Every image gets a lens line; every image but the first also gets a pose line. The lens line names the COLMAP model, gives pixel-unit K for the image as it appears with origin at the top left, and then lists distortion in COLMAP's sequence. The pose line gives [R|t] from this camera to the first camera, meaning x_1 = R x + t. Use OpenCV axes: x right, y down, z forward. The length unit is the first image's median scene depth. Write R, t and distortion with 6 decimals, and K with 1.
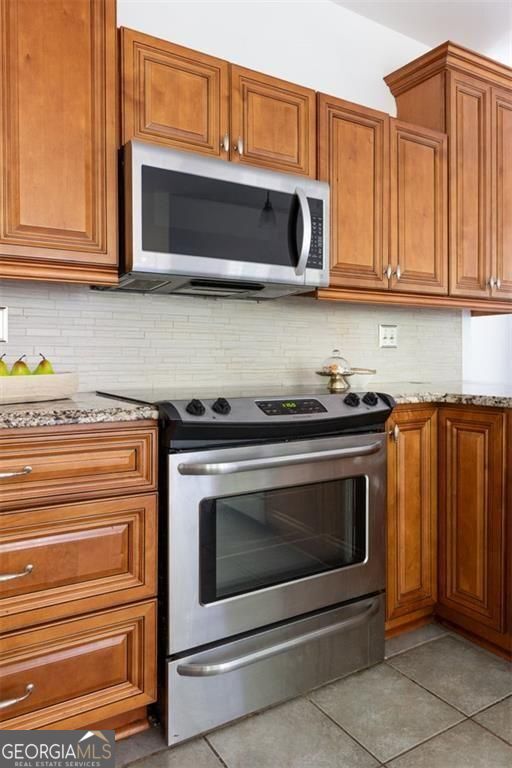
lens RADIAL K [[523.9, 0, 253.9], [0, 523.9, 378.7], [0, 0, 1]] dist [-0.008943, -0.002253]
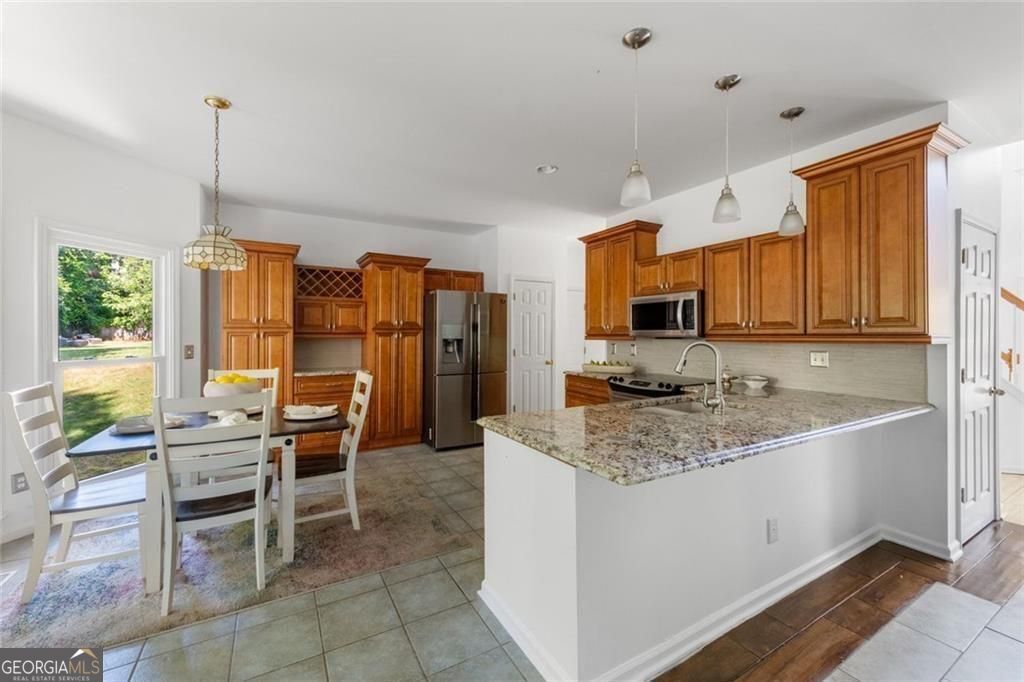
lens RADIAL K [[413.0, 0, 510.7], [0, 413.0, 333.2], [0, 0, 1]] dist [0.003349, -0.000545]
pose [[-0.016052, -0.000223, -0.999871, 1.614453], [-0.043045, 0.999073, 0.000468, -0.132914], [0.998944, 0.043047, -0.016046, 0.203279]]
